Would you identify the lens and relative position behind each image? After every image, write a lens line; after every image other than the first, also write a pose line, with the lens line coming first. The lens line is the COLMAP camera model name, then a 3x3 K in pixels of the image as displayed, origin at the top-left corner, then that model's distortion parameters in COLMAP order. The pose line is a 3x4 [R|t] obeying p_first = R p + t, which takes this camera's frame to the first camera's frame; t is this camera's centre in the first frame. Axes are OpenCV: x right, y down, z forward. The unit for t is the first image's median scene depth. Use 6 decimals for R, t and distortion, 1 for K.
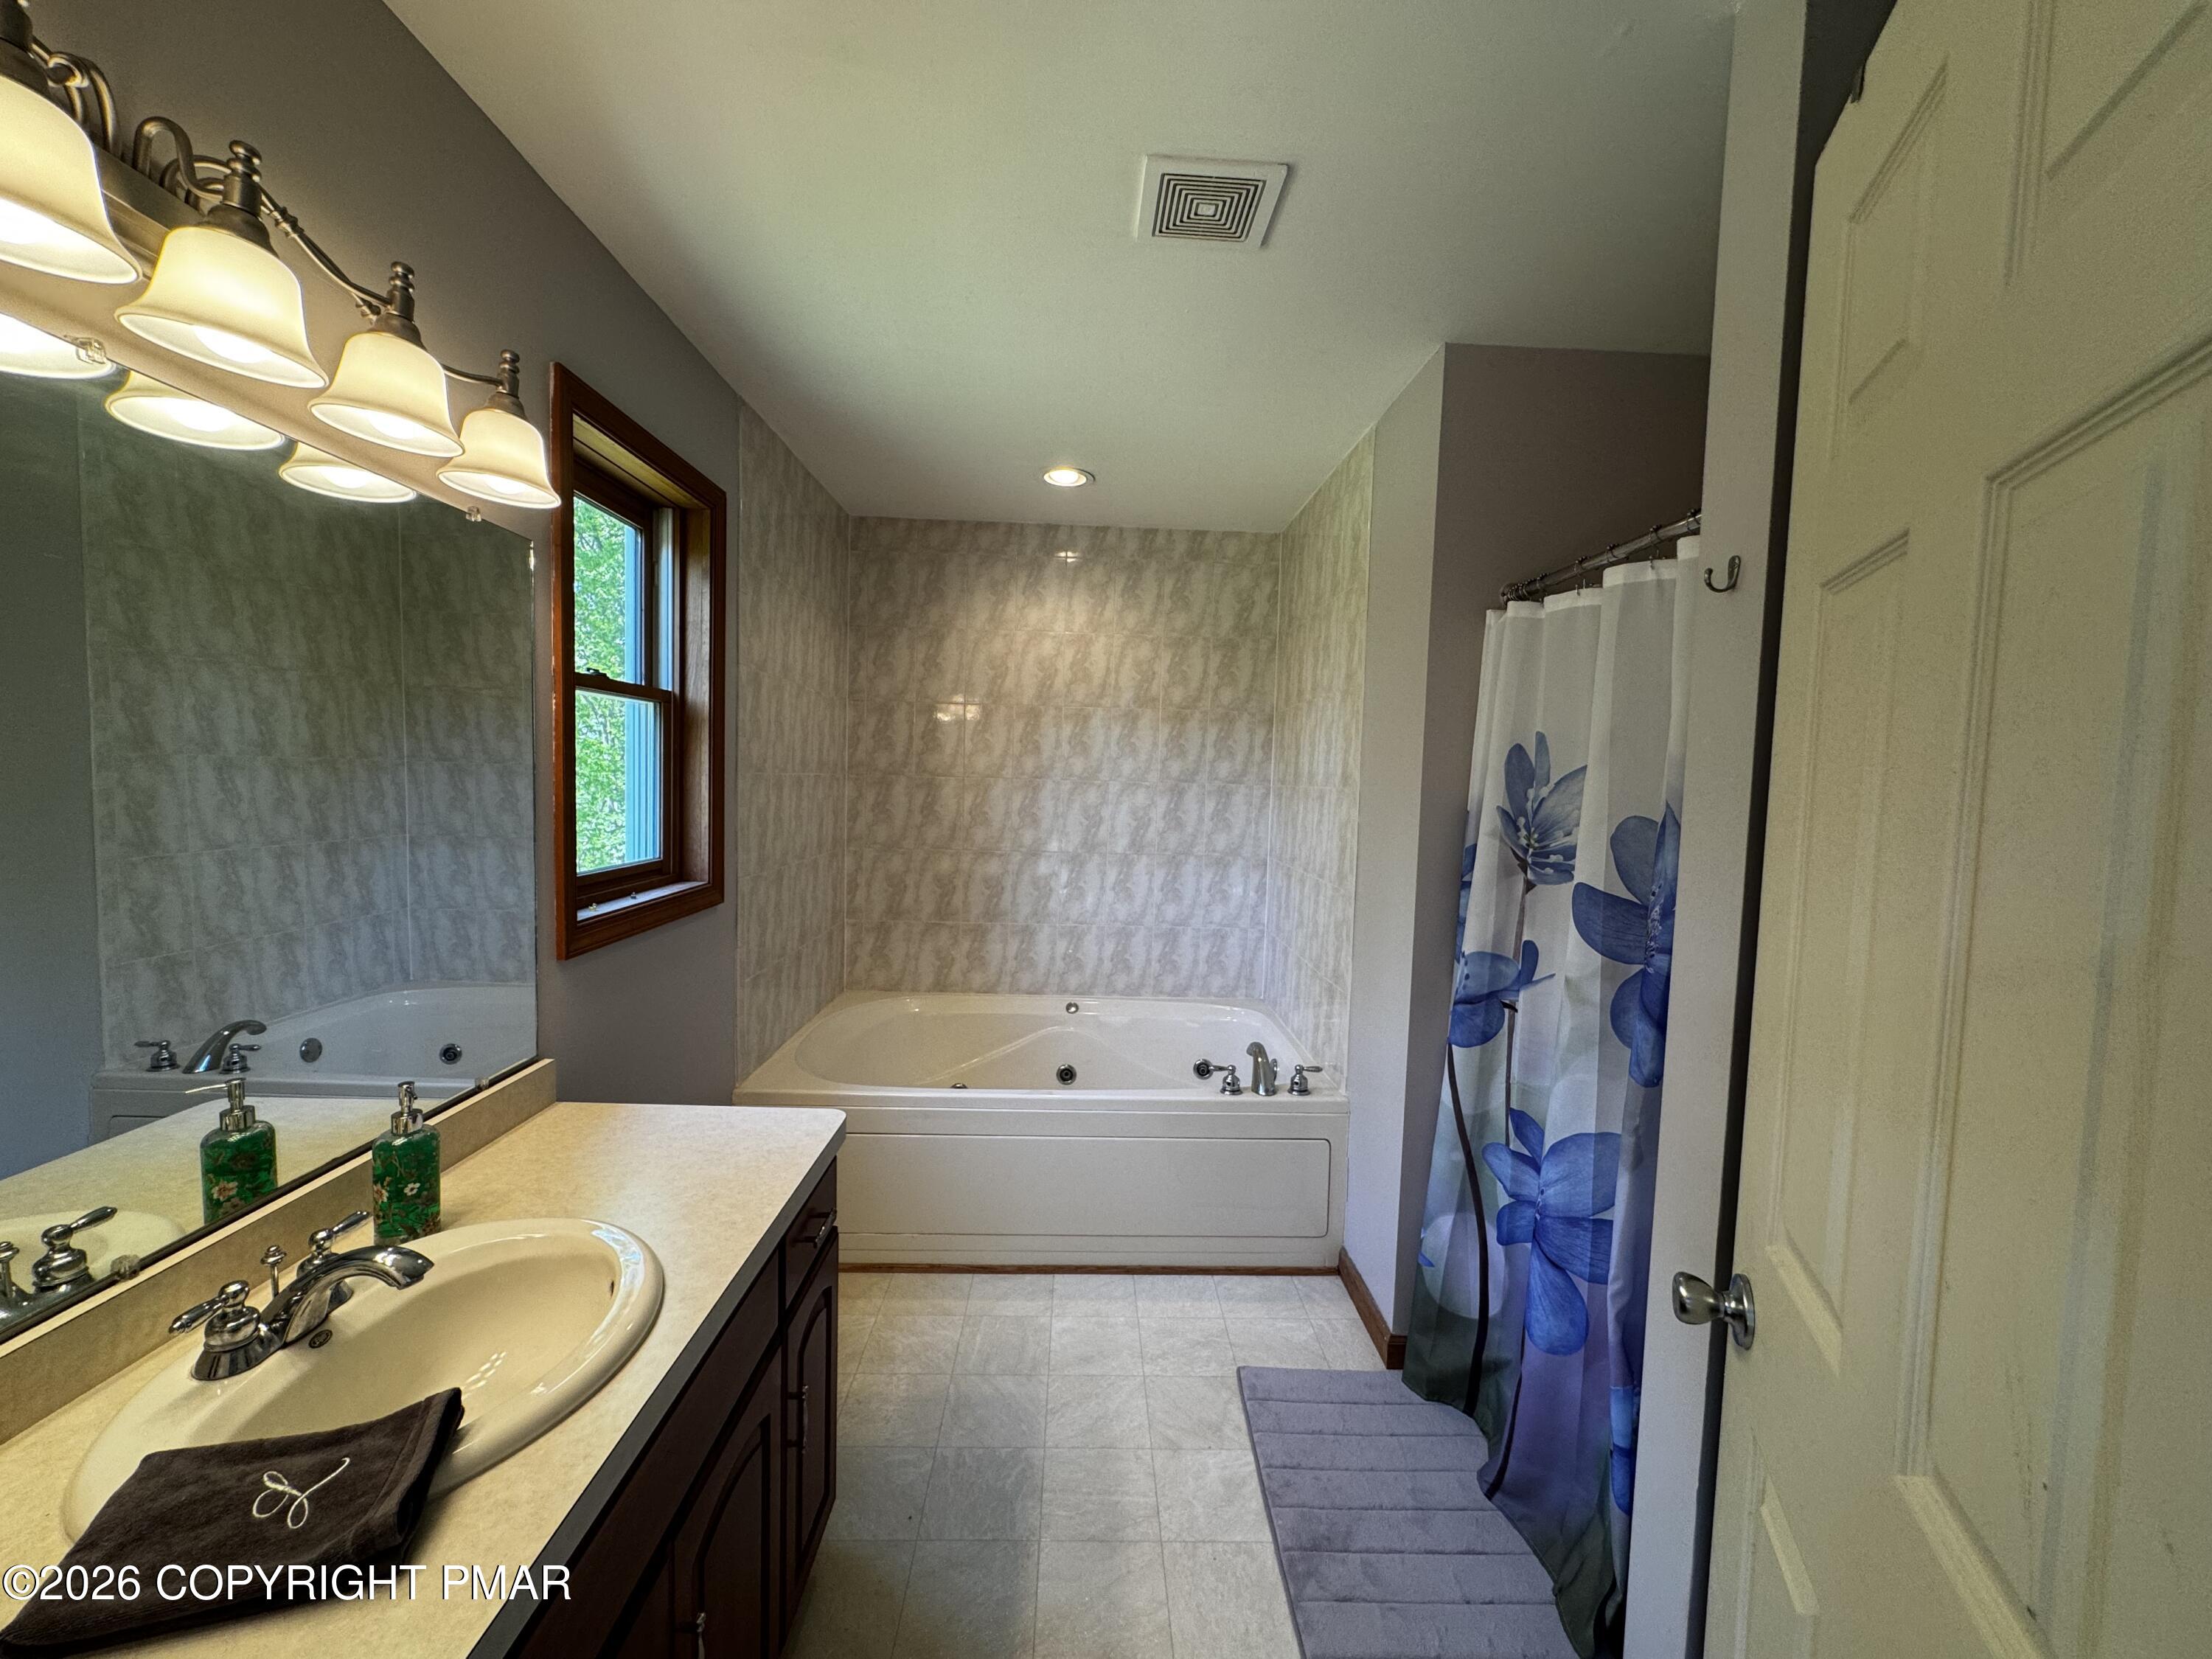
lens RADIAL K [[884.2, 0, 1106.0], [0, 884.2, 829.5], [0, 0, 1]] dist [-0.002176, 0.000442]
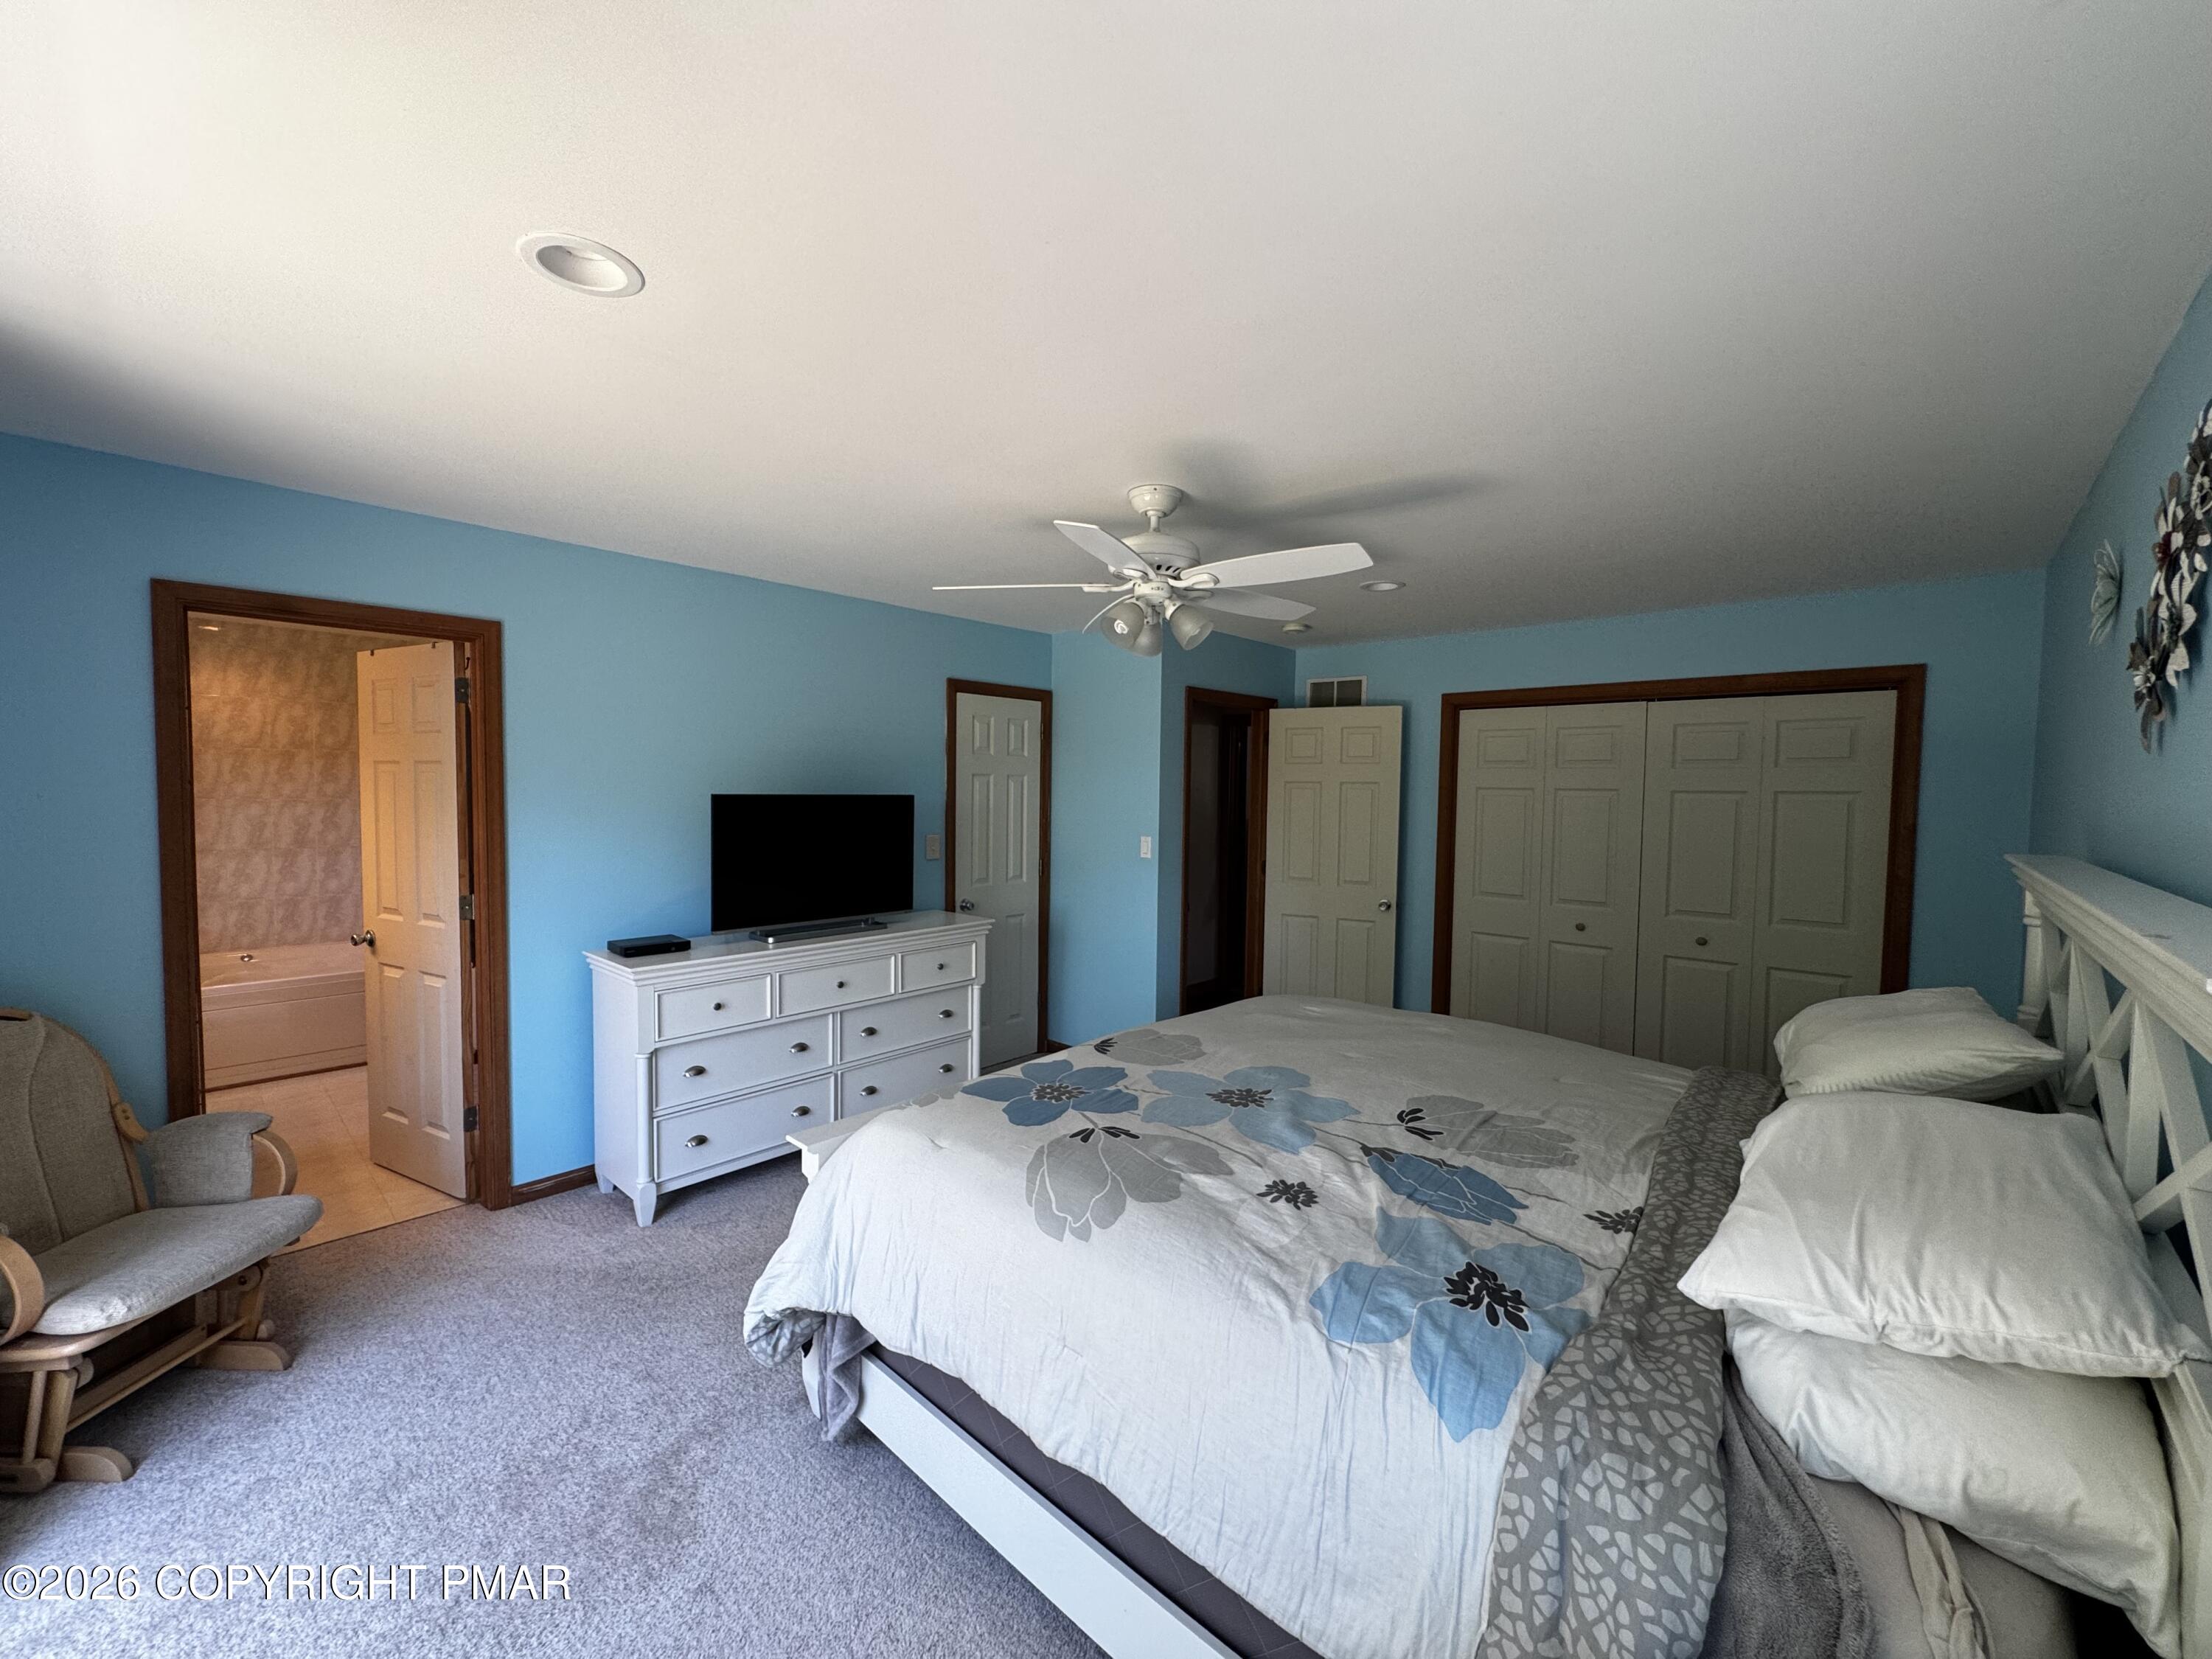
lens RADIAL K [[884.2, 0, 1106.0], [0, 884.2, 829.5], [0, 0, 1]] dist [-0.002176, 0.000442]
pose [[0.706313, -0.051336, 0.706036, -0.054010], [0.050332, 0.998485, 0.022248, 0.032559], [-0.706108, 0.019822, 0.707826, -1.003436]]
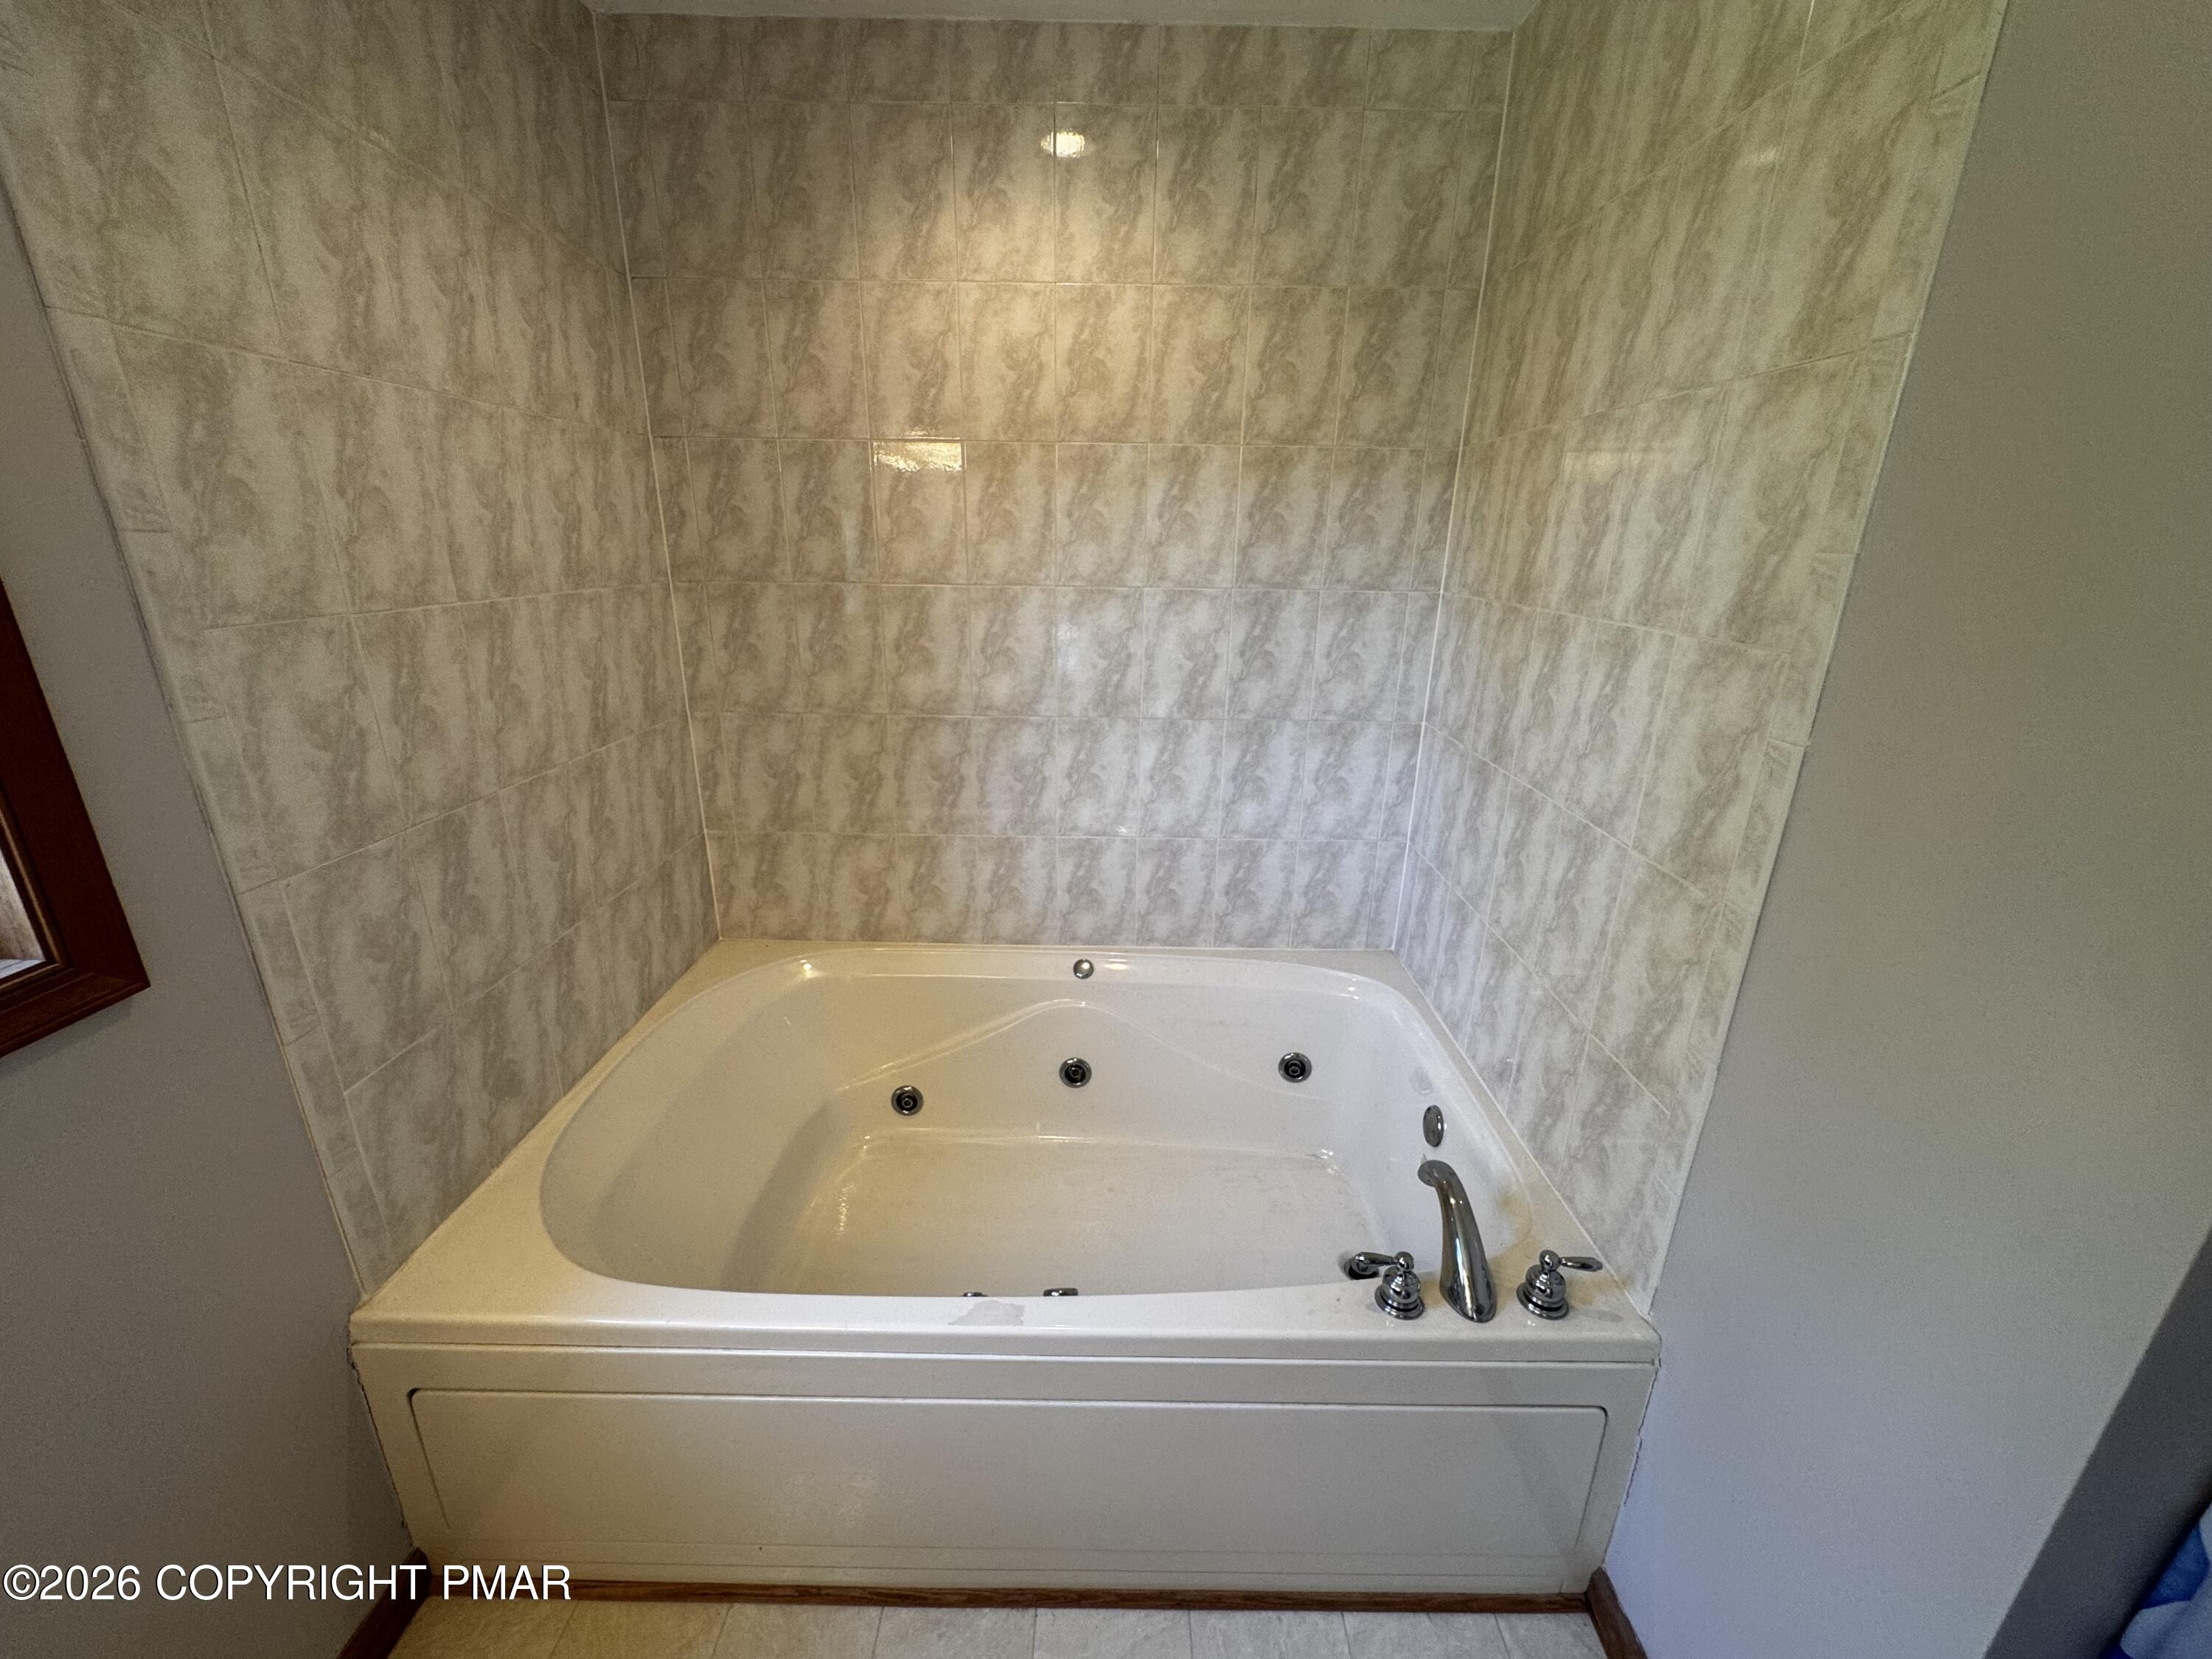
lens RADIAL K [[884.2, 0, 1106.0], [0, 884.2, 829.5], [0, 0, 1]] dist [-0.002176, 0.000442]
pose [[0.999215, -0.000318, -0.039626, 0.001936], [0.010481, 0.966474, 0.256551, -0.050774], [0.038216, -0.256764, 0.965718, 0.432180]]
